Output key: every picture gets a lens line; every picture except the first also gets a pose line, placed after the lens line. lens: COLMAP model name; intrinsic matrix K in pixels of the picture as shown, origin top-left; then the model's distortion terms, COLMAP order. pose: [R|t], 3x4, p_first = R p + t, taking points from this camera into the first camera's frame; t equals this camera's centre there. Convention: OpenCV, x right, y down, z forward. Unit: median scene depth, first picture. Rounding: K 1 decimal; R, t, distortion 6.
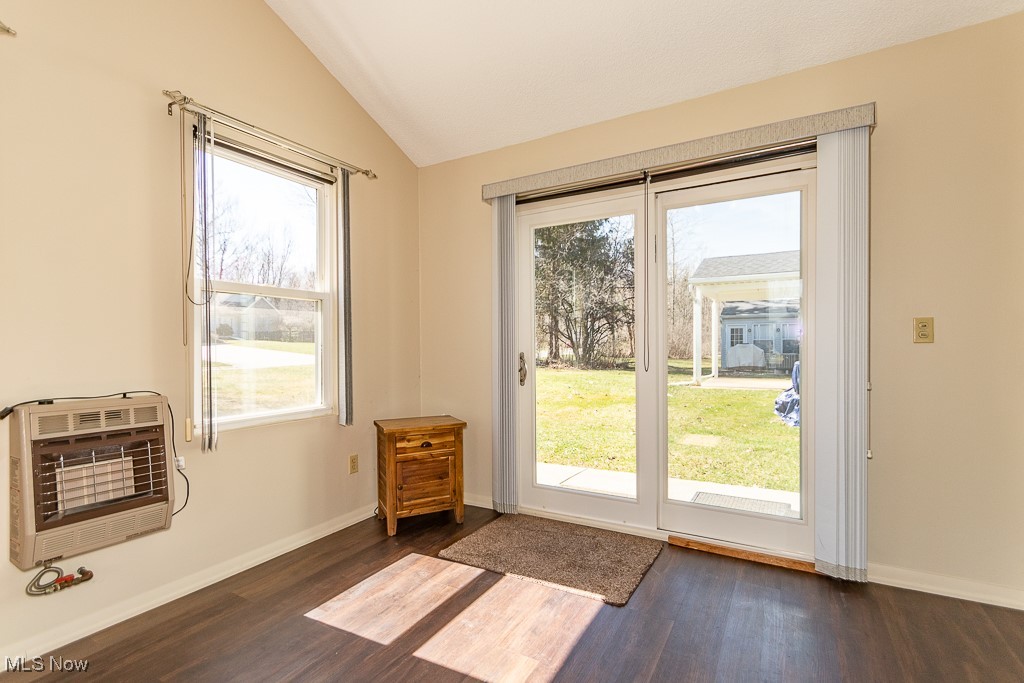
lens RADIAL K [[479.6, 0, 511.4], [0, 479.6, 347.2], [0, 0, 1]] dist [0.002809, -0.000227]
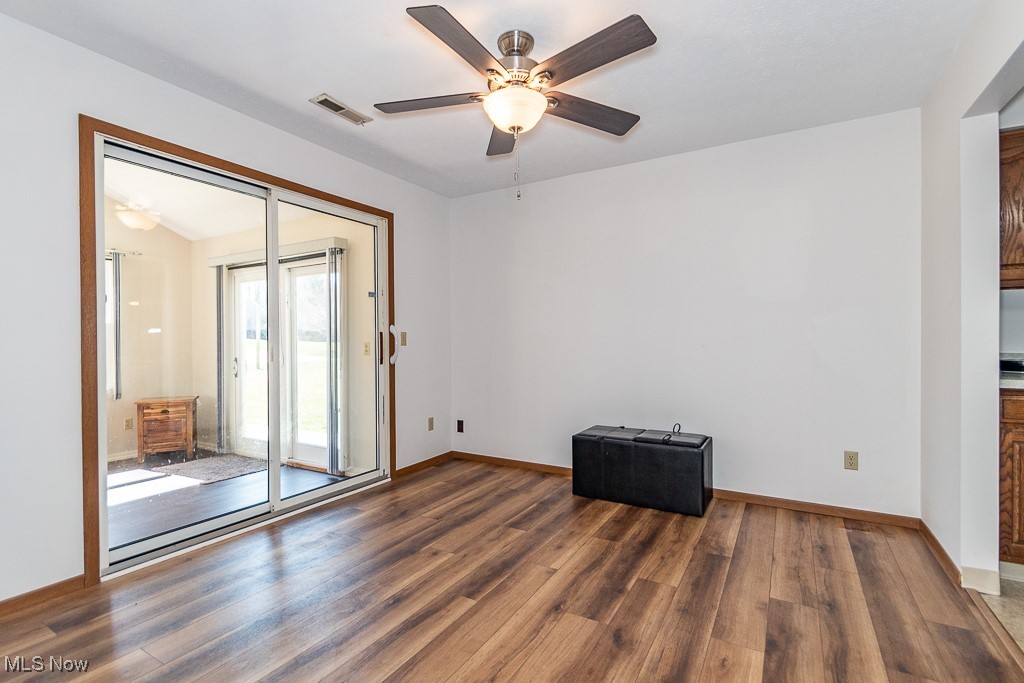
lens RADIAL K [[479.6, 0, 510.0], [0, 479.6, 343.8], [0, 0, 1]] dist [0.002809, -0.000227]
pose [[0.999890, 0.004570, 0.014119, 1.033759], [-0.004388, 0.999907, -0.012907, -0.022331], [-0.014177, 0.012843, 0.999817, -0.738447]]
